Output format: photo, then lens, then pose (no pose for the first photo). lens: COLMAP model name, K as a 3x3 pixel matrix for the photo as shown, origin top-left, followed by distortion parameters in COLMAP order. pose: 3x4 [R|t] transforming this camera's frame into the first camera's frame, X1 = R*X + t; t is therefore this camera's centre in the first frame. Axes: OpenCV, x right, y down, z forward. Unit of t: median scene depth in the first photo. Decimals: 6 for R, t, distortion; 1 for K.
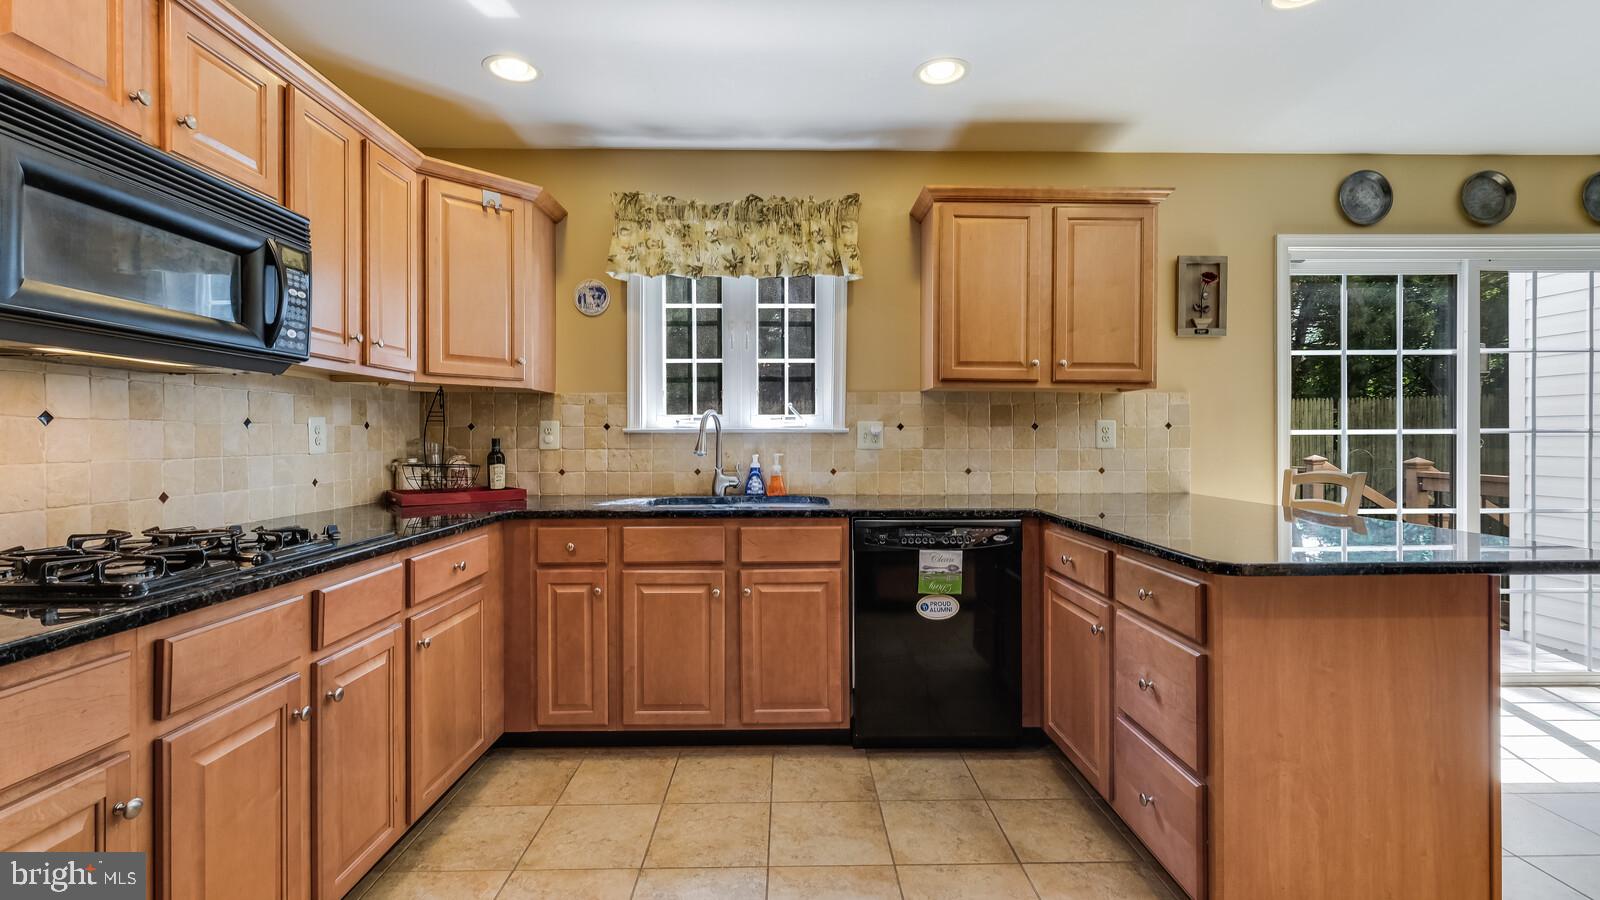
lens RADIAL K [[710.8, 0, 805.1], [0, 710.8, 446.8], [0, 0, 1]] dist [0.000564, 0.000258]
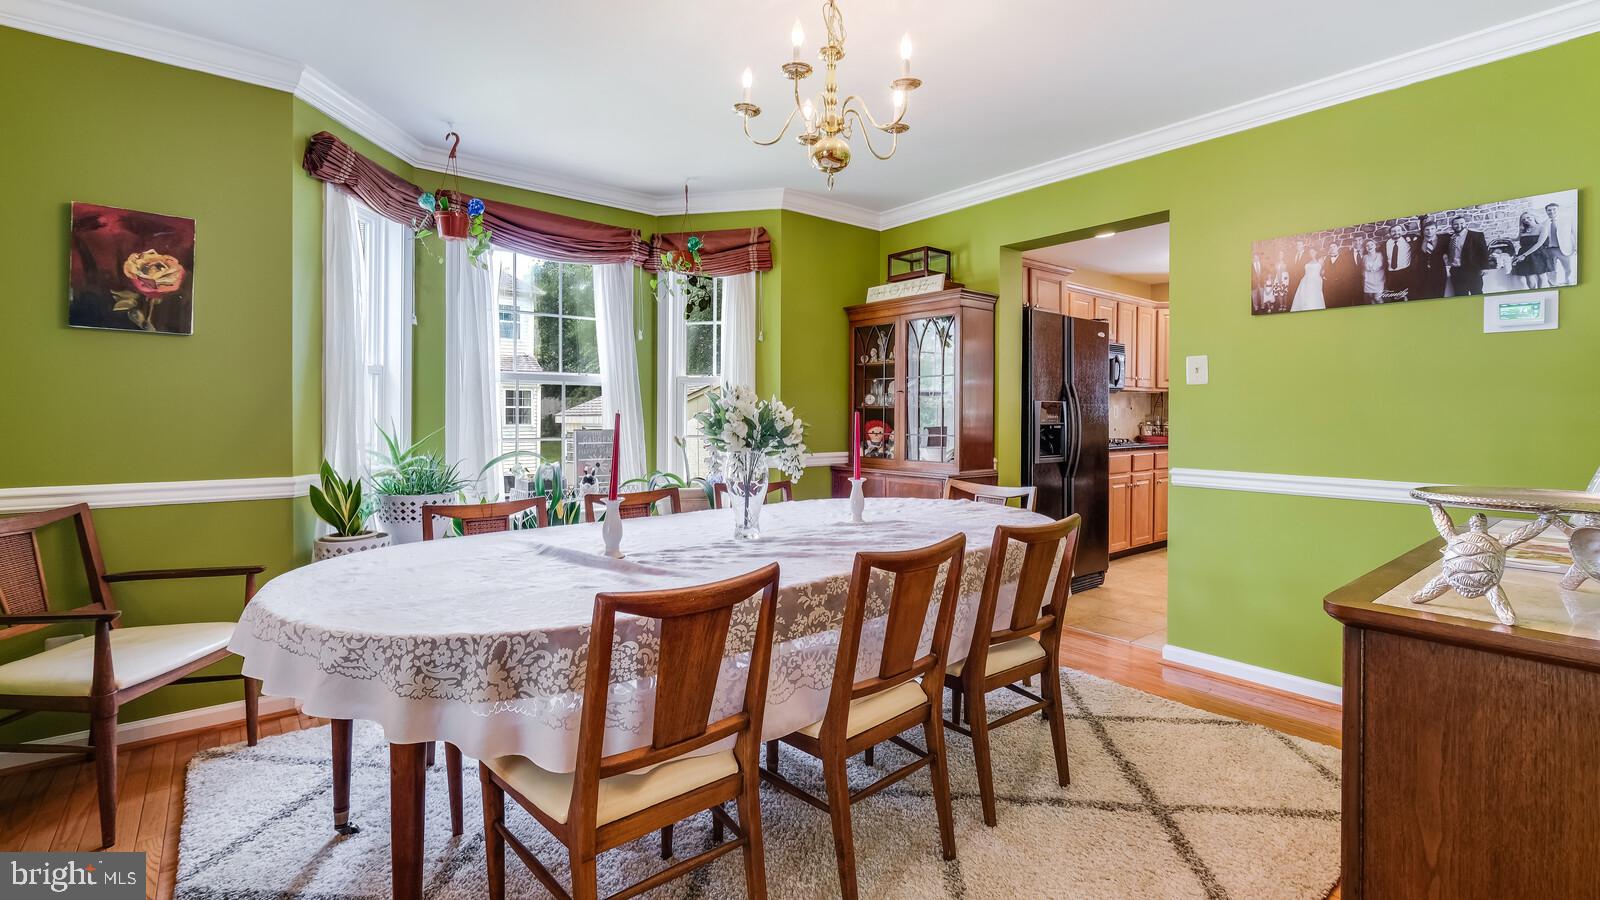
lens RADIAL K [[710.8, 0, 805.1], [0, 710.8, 446.8], [0, 0, 1]] dist [0.000564, 0.000258]
pose [[0.616263, 0.034119, -0.786801, 0.577639], [-0.007125, 0.999262, 0.037752, 0.016247], [0.787508, -0.017660, 0.616051, -1.295899]]
